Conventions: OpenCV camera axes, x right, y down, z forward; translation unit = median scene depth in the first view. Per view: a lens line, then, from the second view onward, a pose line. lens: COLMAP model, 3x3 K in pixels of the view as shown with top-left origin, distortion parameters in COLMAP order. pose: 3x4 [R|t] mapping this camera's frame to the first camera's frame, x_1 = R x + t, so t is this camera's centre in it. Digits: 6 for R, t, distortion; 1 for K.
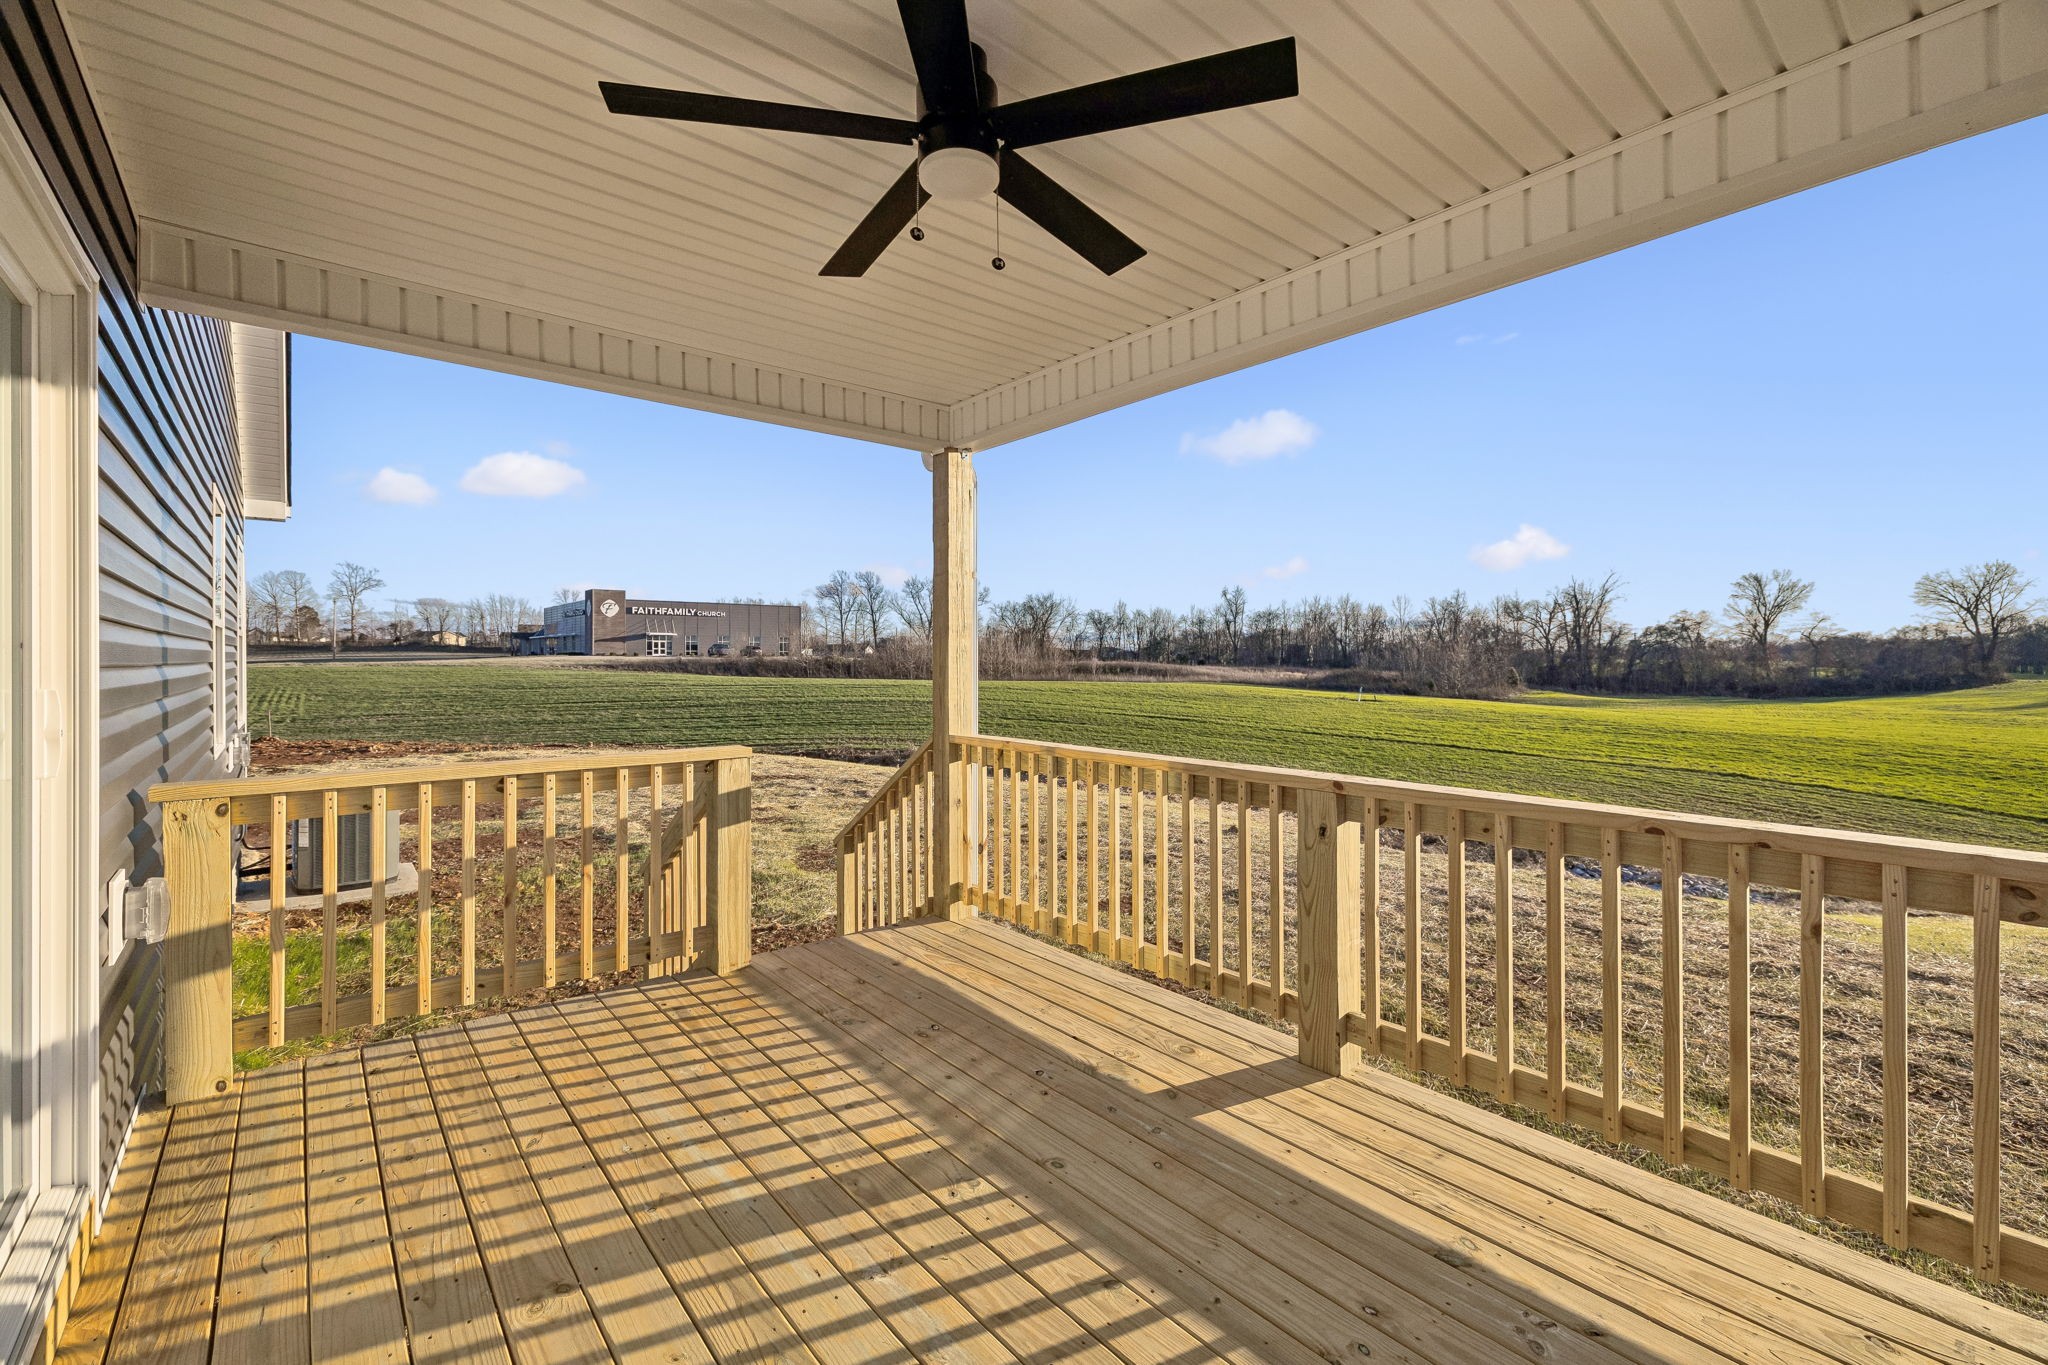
lens RADIAL K [[865.5, 0, 1034.4], [0, 865.5, 667.4], [0, 0, 1]] dist [0.004504, -0.000112]
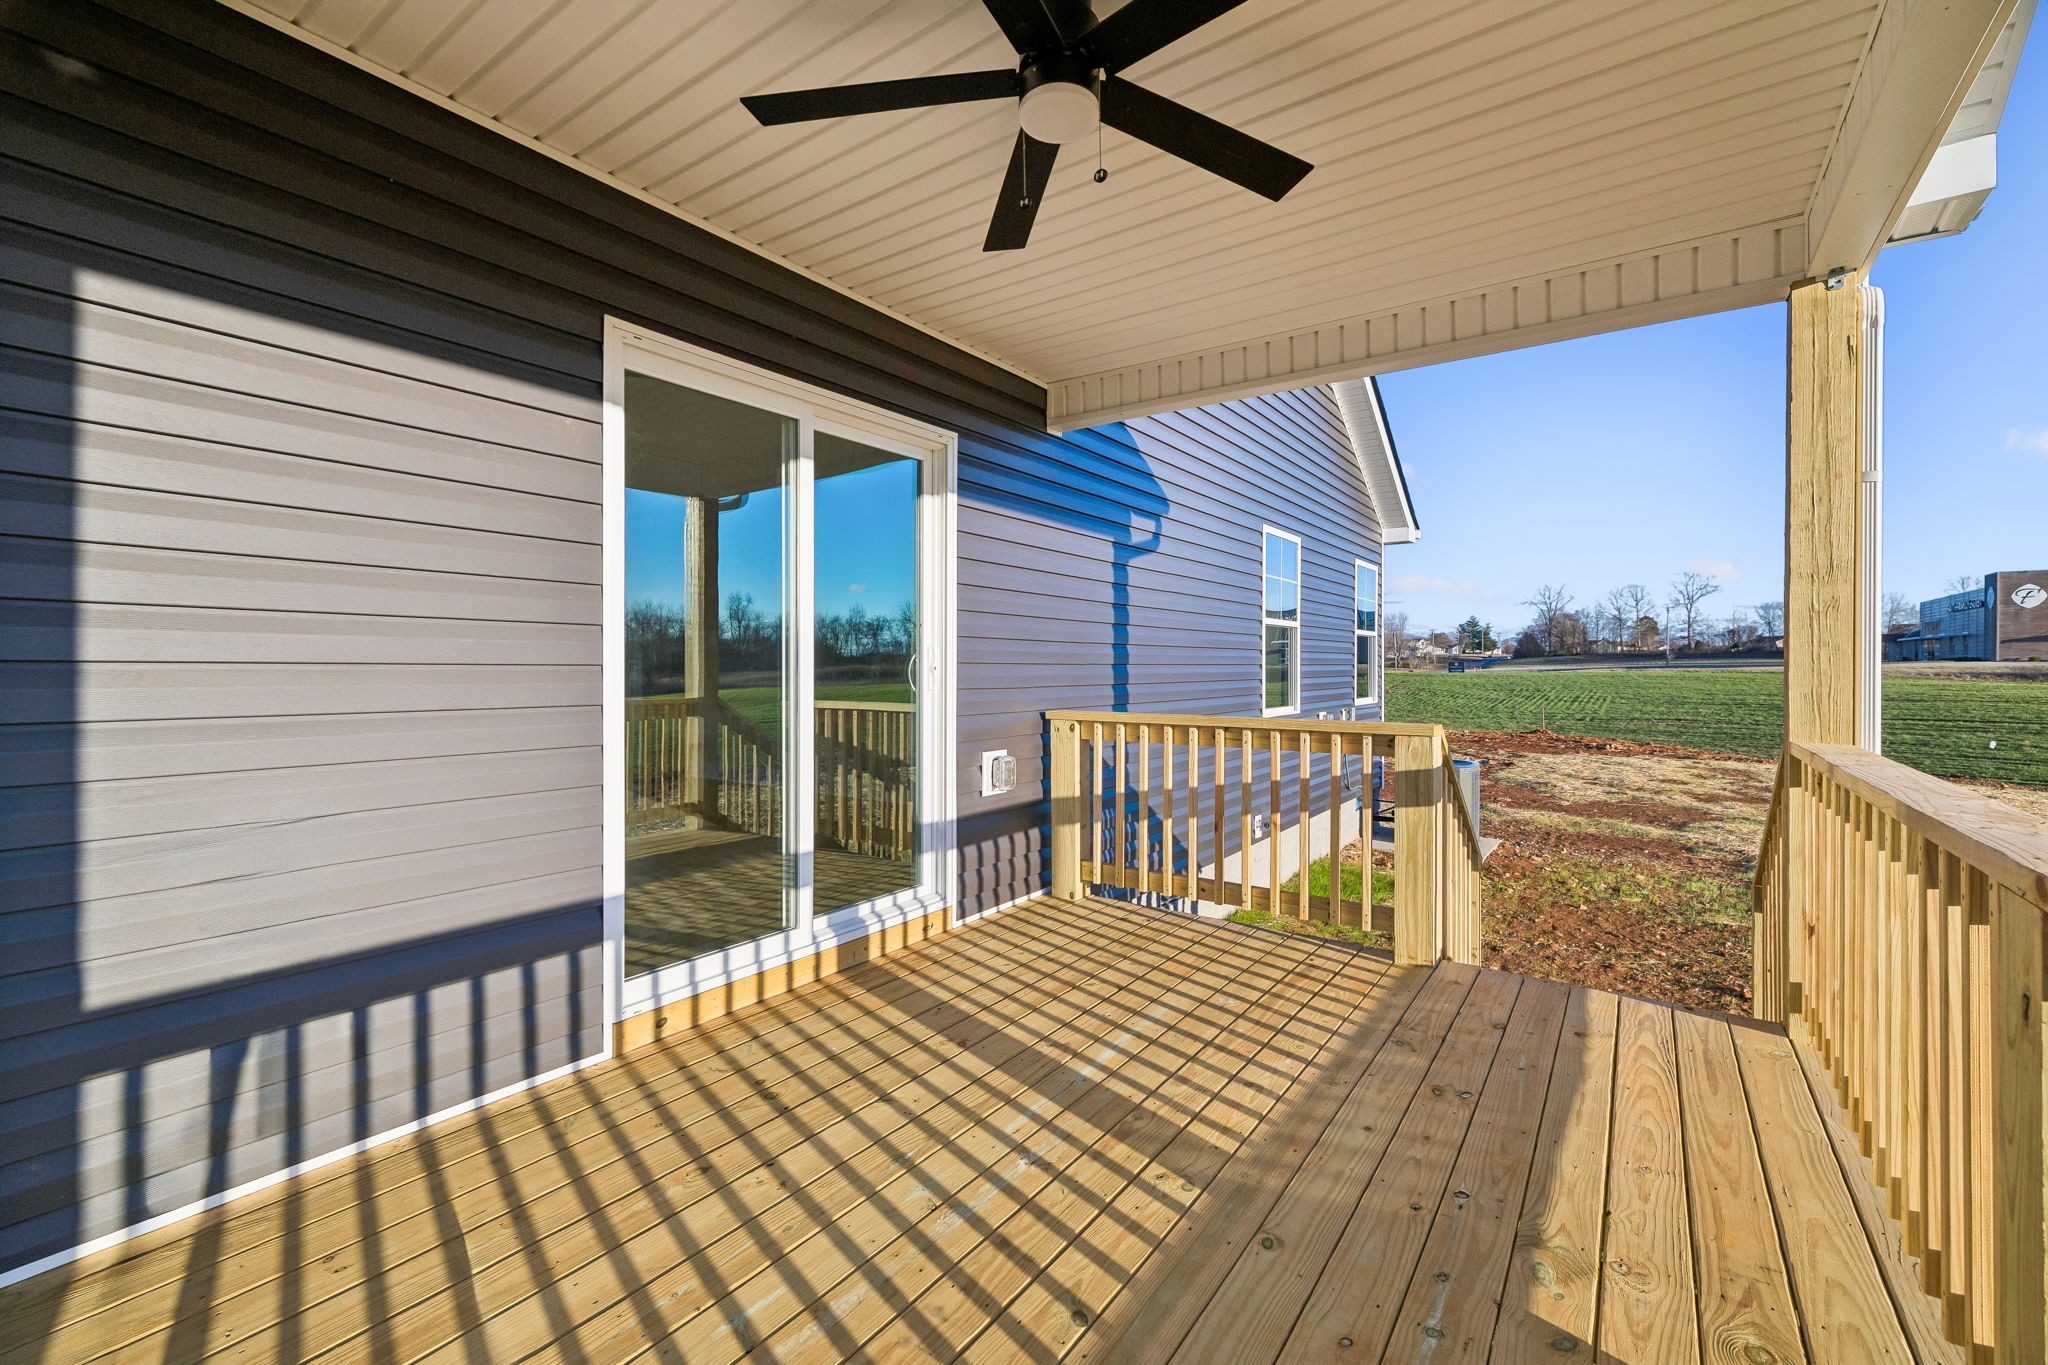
lens RADIAL K [[865.5, 0, 1025.0], [0, 865.5, 676.6], [0, 0, 1]] dist [0.004504, -0.000112]
pose [[0.240701, 0.013336, -0.970508, 0.566733], [-0.011925, 0.999871, 0.010782, 0.045846], [0.970526, 0.008978, 0.240829, 0.465659]]
